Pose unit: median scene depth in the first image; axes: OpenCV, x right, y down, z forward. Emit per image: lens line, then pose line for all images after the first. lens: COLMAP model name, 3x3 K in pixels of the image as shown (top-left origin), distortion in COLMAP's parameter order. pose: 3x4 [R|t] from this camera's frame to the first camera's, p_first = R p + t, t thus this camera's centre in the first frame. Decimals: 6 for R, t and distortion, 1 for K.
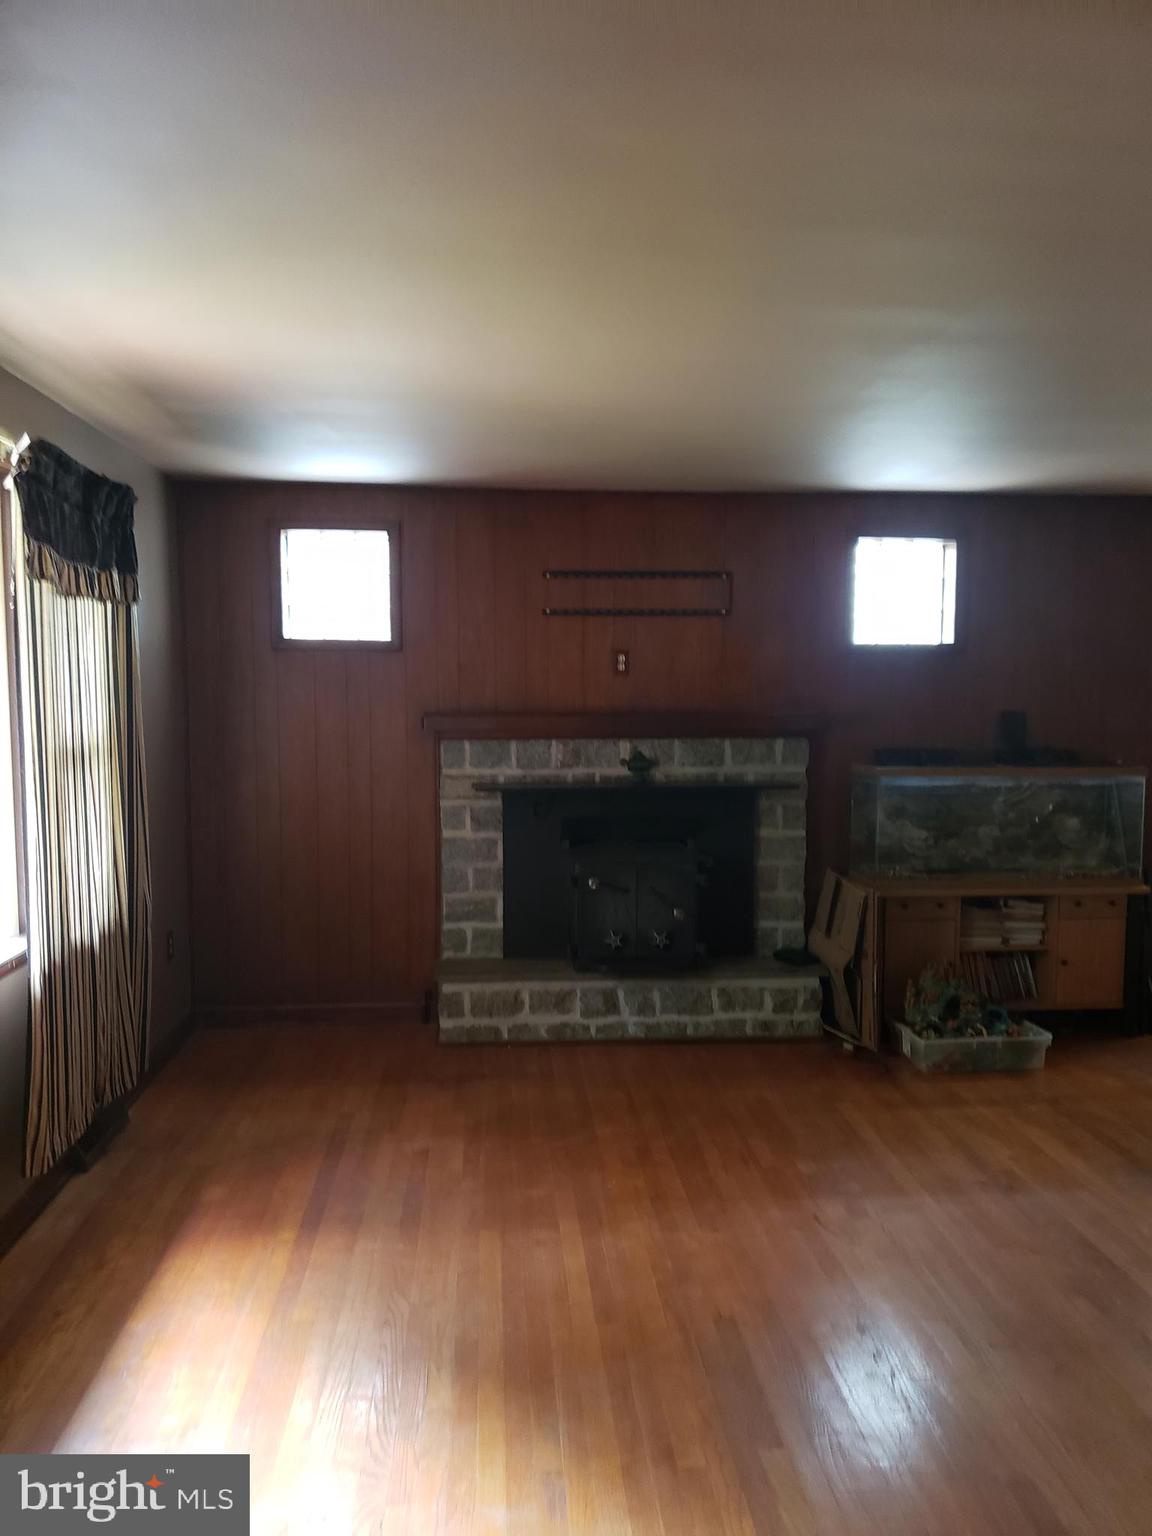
lens RADIAL K [[1182.3, 0, 551.3], [0, 1182.3, 773.7], [0, 0, 1]] dist [0.162000, -0.525379]
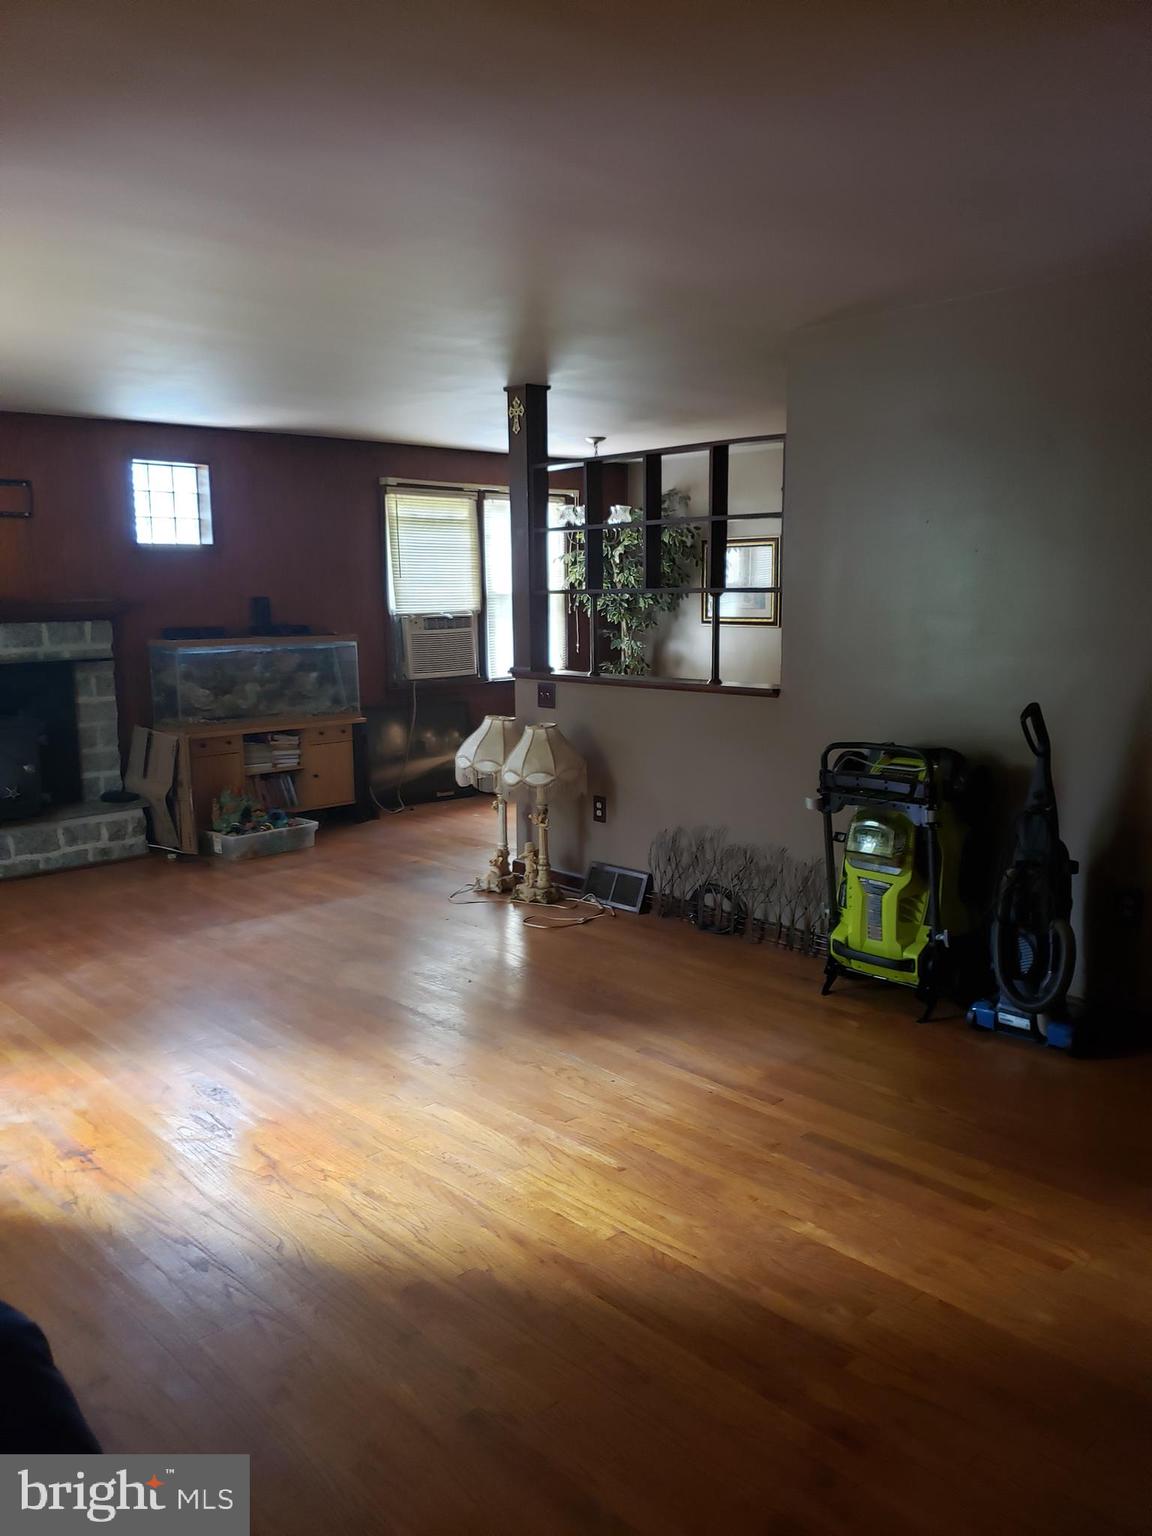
lens RADIAL K [[1182.3, 0, 551.3], [0, 1182.3, 773.7], [0, 0, 1]] dist [0.162000, -0.525379]
pose [[0.768668, -0.105859, 0.630828, -0.239979], [0.062523, 0.993922, 0.090605, 0.045667], [-0.636585, -0.030204, 0.770615, -0.255945]]
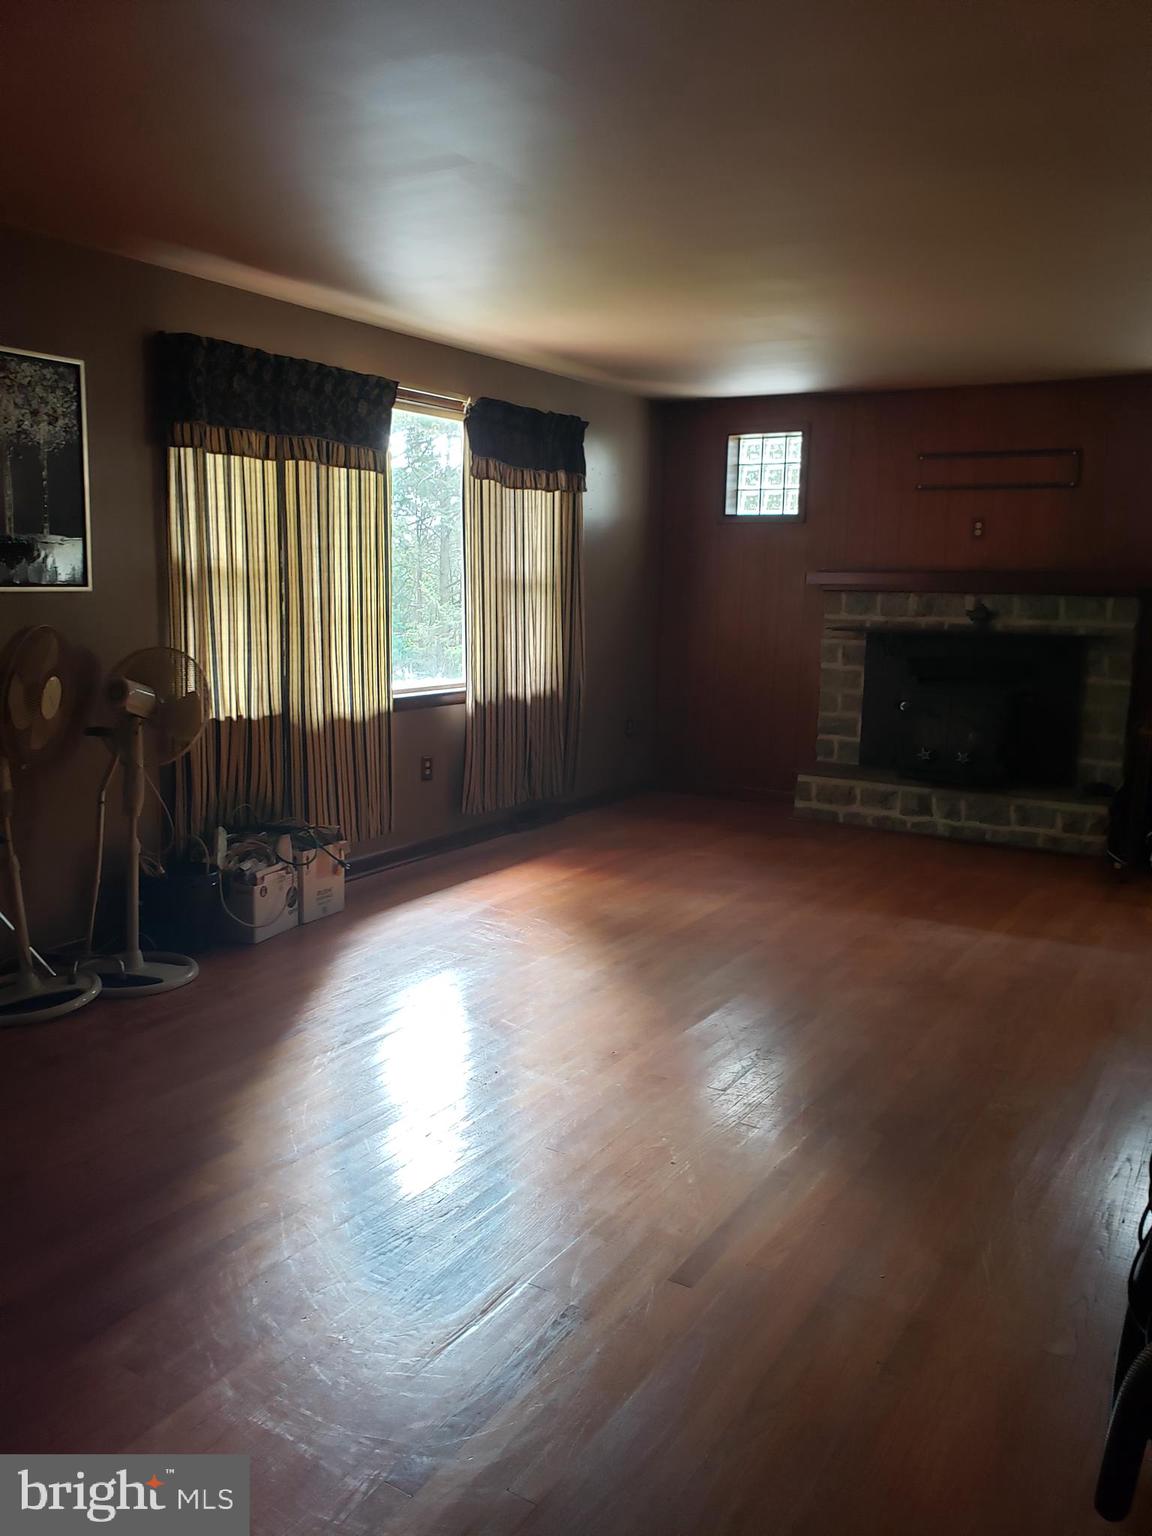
lens RADIAL K [[1182.3, 0, 551.3], [0, 1182.3, 773.7], [0, 0, 1]] dist [0.162000, -0.525379]
pose [[0.796033, 0.109310, -0.595301, 0.477359], [-0.058090, 0.992814, 0.104624, 0.050663], [0.602460, -0.048704, 0.796662, -0.232029]]
